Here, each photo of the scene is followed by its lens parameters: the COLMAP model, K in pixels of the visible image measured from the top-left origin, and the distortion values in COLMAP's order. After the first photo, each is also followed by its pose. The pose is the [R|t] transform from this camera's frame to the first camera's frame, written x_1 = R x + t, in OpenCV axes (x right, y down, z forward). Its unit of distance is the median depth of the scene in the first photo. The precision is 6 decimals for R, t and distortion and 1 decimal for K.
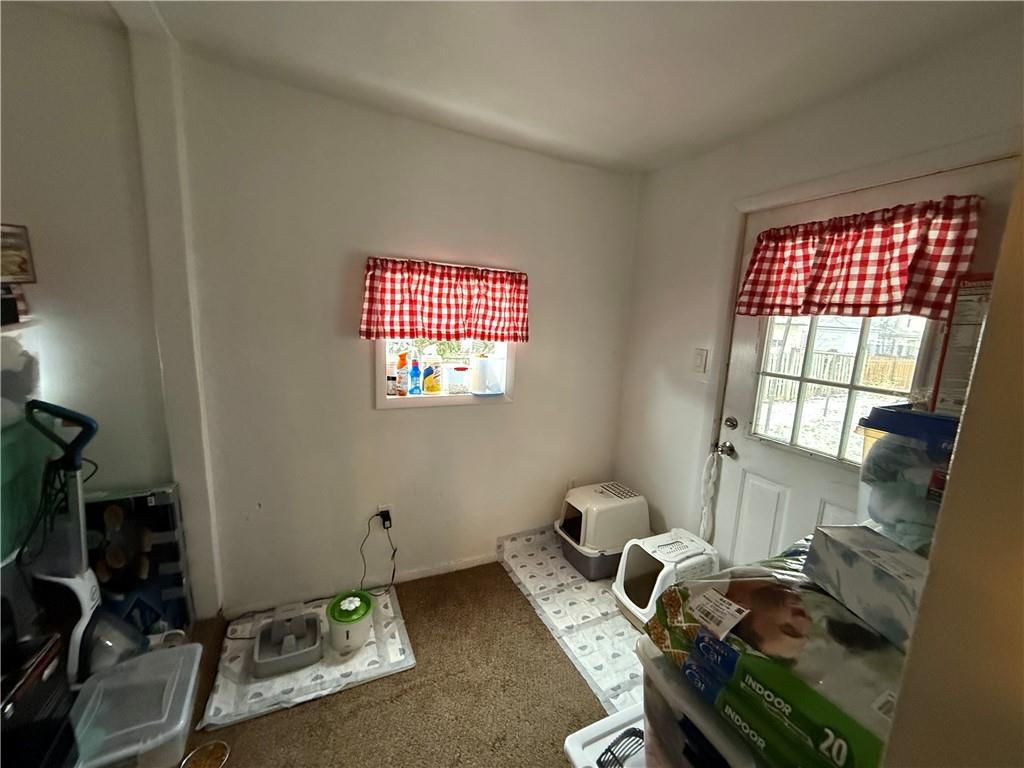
lens RADIAL K [[405.1, 0, 514.6], [0, 405.1, 384.3], [0, 0, 1]] dist [-0.001378, -0.000429]
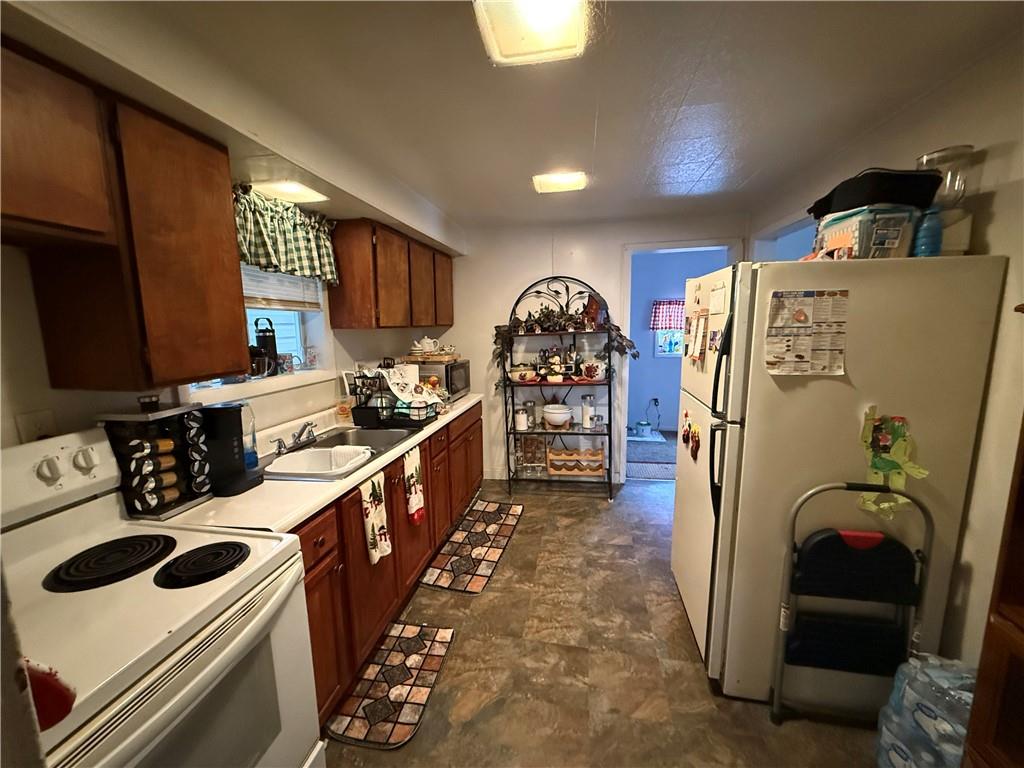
lens RADIAL K [[405.1, 0, 505.0], [0, 405.1, 387.8], [0, 0, 1]] dist [-0.001378, -0.000429]
pose [[0.806526, 0.023455, -0.590733, 0.463967], [-0.041866, 0.998970, -0.017495, 0.367606], [0.589714, 0.038842, 0.806678, -1.801159]]
